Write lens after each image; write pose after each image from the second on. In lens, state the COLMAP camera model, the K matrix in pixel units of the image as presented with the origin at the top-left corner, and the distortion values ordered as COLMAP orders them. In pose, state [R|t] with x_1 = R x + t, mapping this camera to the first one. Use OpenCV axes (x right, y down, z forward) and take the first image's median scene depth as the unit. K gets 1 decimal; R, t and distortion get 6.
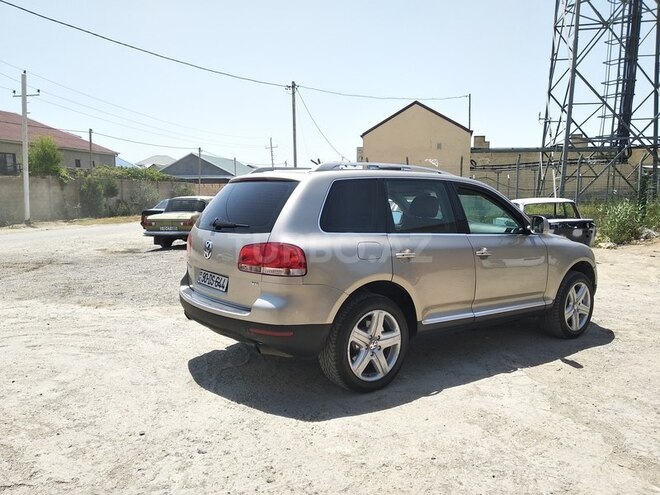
lens RADIAL K [[516.4, 0, 327.1], [0, 516.4, 249.1], [0, 0, 1]] dist [0.008928, -0.007372]
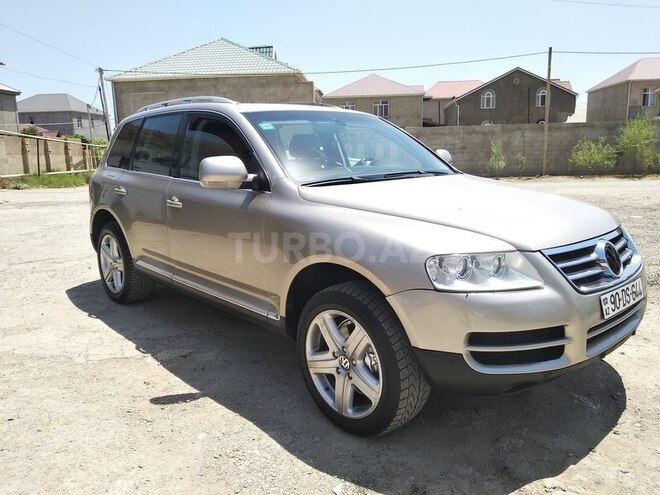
lens RADIAL K [[516.4, 0, 327.1], [0, 516.4, 249.1], [0, 0, 1]] dist [0.008928, -0.007372]
pose [[0.103035, 0.175819, -0.979016, 1.207405], [-0.072509, 0.982963, 0.168897, -0.078624], [0.992031, 0.053585, 0.114028, 1.250535]]
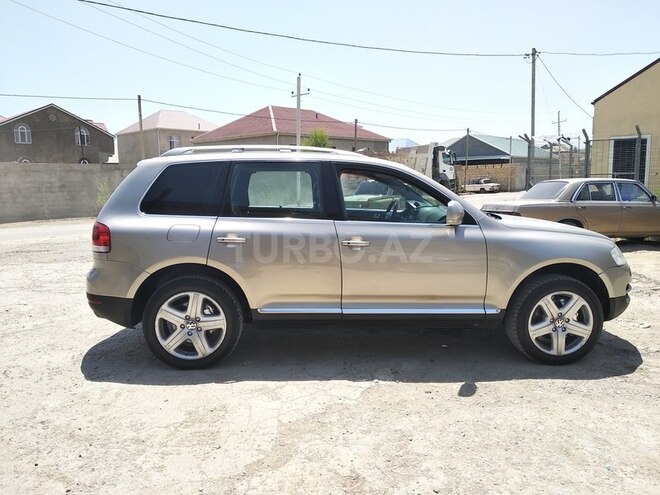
lens RADIAL K [[516.4, 0, 327.1], [0, 516.4, 249.1], [0, 0, 1]] dist [0.008928, -0.007372]
pose [[0.839468, 0.056662, -0.540447, 0.803650], [-0.037893, 0.998232, 0.045799, -0.021547], [0.542087, -0.017968, 0.840130, 0.263949]]
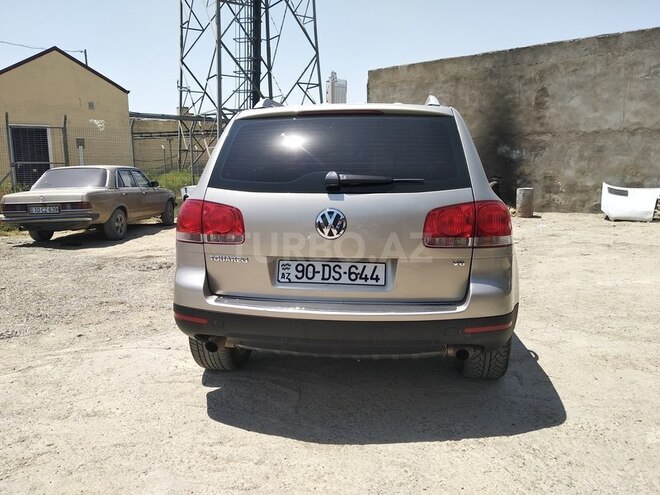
lens RADIAL K [[494.2, 0, 330.0], [0, 494.2, 247.5], [0, 0, 1]] dist [0.039551, -0.000320]
pose [[0.710359, -0.124023, 0.692826, -0.611170], [0.082200, 0.992235, 0.093340, -0.025489], [-0.699023, -0.009355, 0.715038, 0.552474]]
